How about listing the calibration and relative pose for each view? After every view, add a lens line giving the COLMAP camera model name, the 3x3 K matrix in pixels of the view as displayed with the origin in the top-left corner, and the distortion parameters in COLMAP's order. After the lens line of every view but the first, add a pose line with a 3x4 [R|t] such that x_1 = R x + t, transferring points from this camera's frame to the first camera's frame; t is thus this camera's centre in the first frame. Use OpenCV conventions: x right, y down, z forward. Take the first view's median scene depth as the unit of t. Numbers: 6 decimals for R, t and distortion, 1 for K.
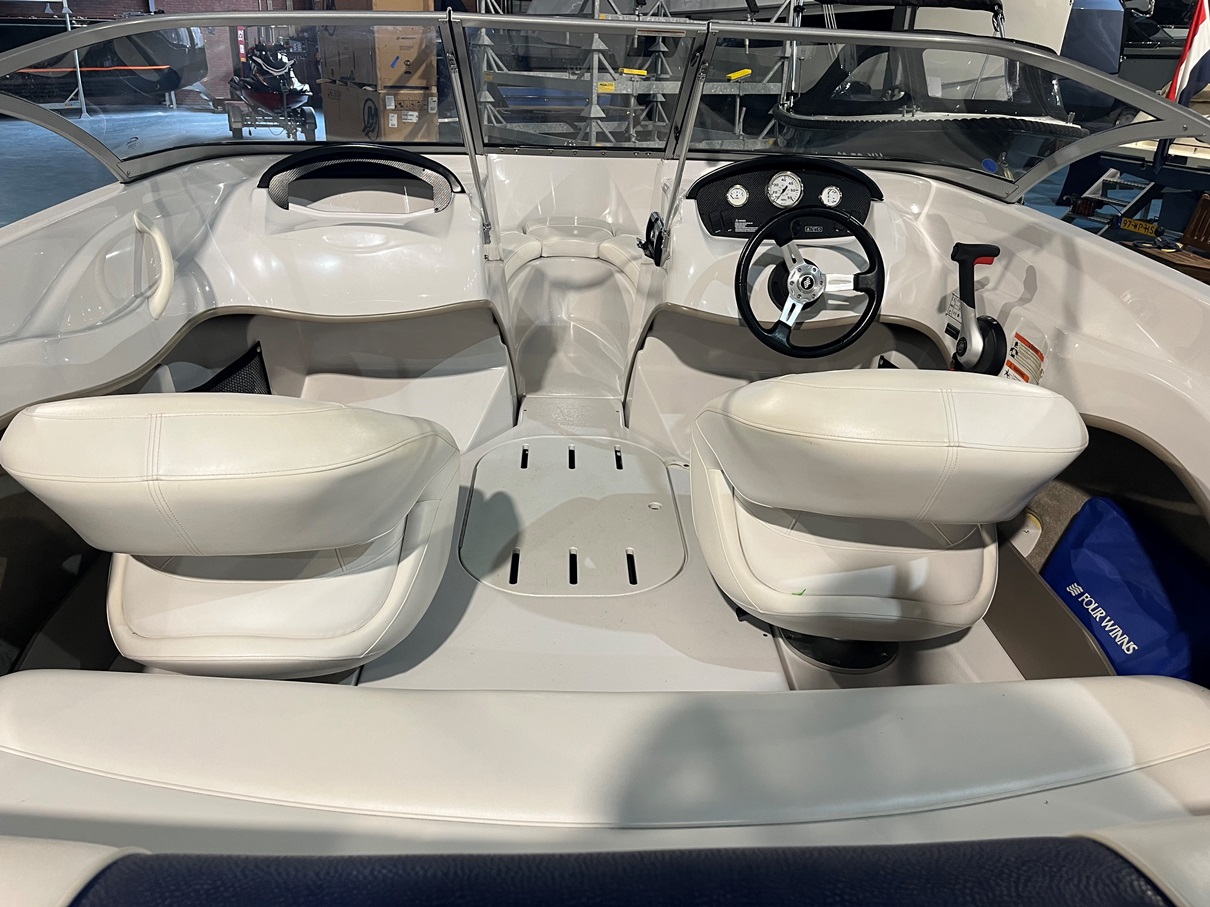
lens RADIAL K [[911.0, 0, 602.5], [0, 911.0, 458.8], [0, 0, 1]] dist [0.064089, -0.069916]
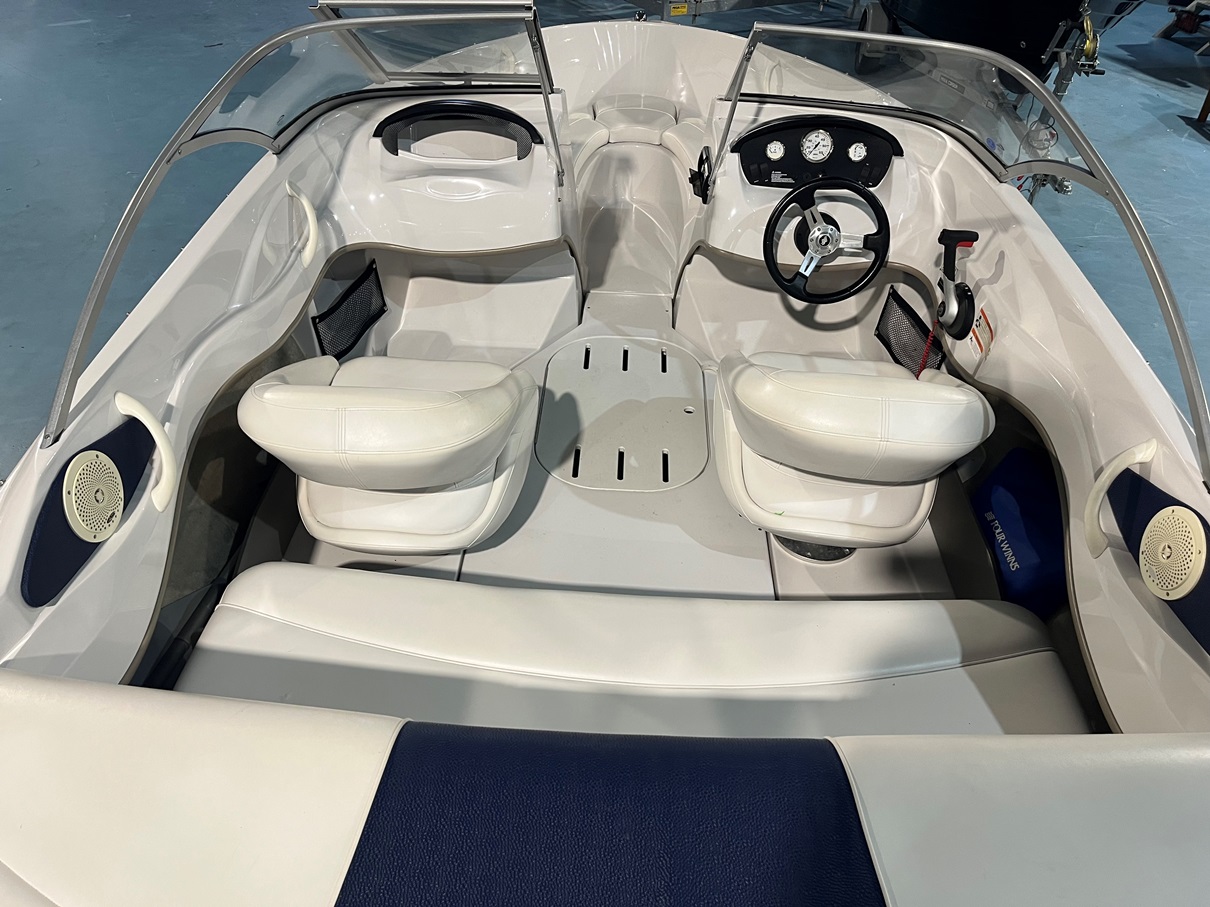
lens RADIAL K [[911.0, 0, 601.6], [0, 911.0, 457.8], [0, 0, 1]] dist [0.064089, -0.069916]
pose [[0.996712, 0.048293, -0.065060, 0.021861], [-0.031787, 0.971652, 0.234269, -0.172008], [0.074529, -0.231431, 0.969992, -0.235153]]
